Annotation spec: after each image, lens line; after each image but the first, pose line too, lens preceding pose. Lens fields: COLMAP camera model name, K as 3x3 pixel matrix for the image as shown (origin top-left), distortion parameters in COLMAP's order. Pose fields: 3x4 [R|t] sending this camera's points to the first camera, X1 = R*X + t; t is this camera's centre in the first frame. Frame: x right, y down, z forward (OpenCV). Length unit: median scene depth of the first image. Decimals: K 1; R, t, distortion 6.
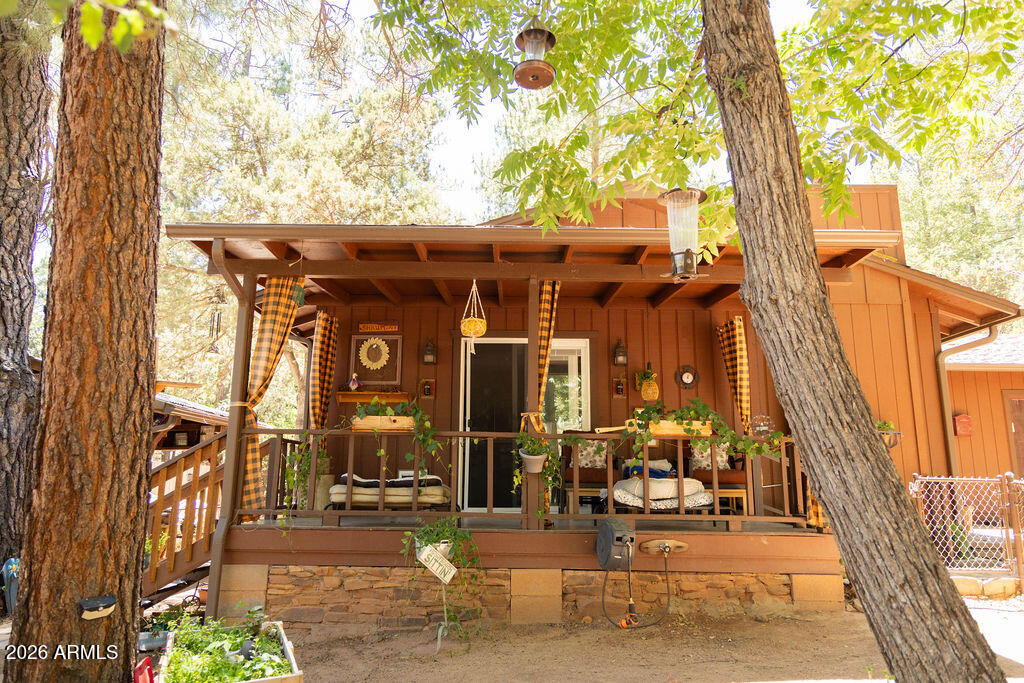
lens RADIAL K [[715.4, 0, 515.1], [0, 715.4, 339.4], [0, 0, 1]] dist [0.009327, 0.002249]
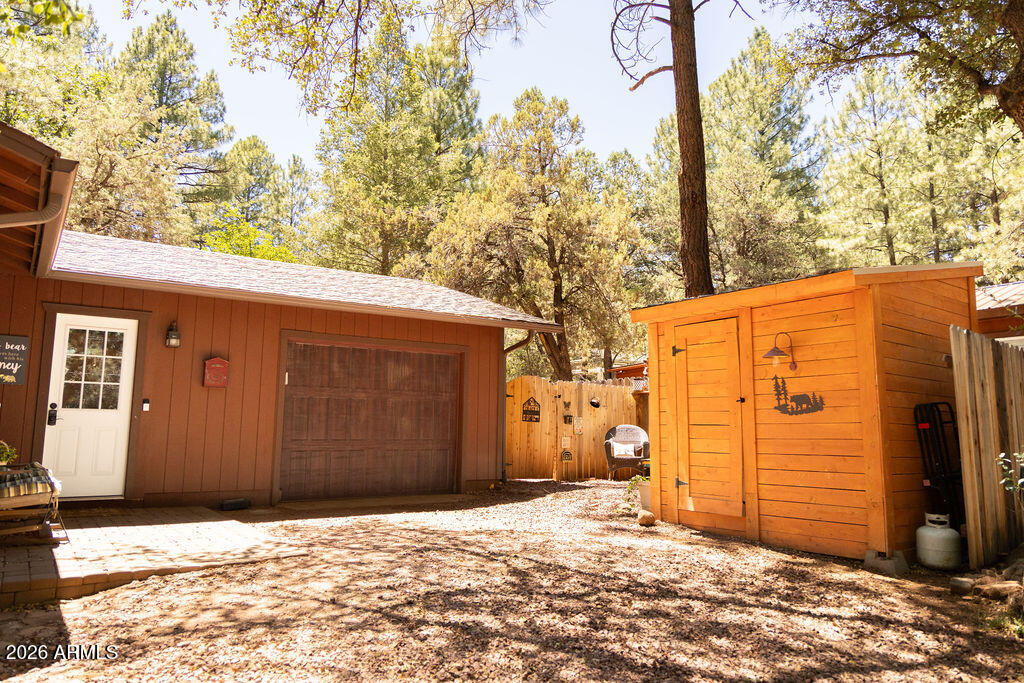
lens RADIAL K [[715.4, 0, 515.1], [0, 715.4, 339.4], [0, 0, 1]] dist [0.009327, 0.002249]
pose [[0.823867, 0.074368, 0.561883, 0.869088], [-0.117009, 0.992316, 0.040228, 0.038606], [-0.554574, -0.098888, 0.826238, 0.439179]]
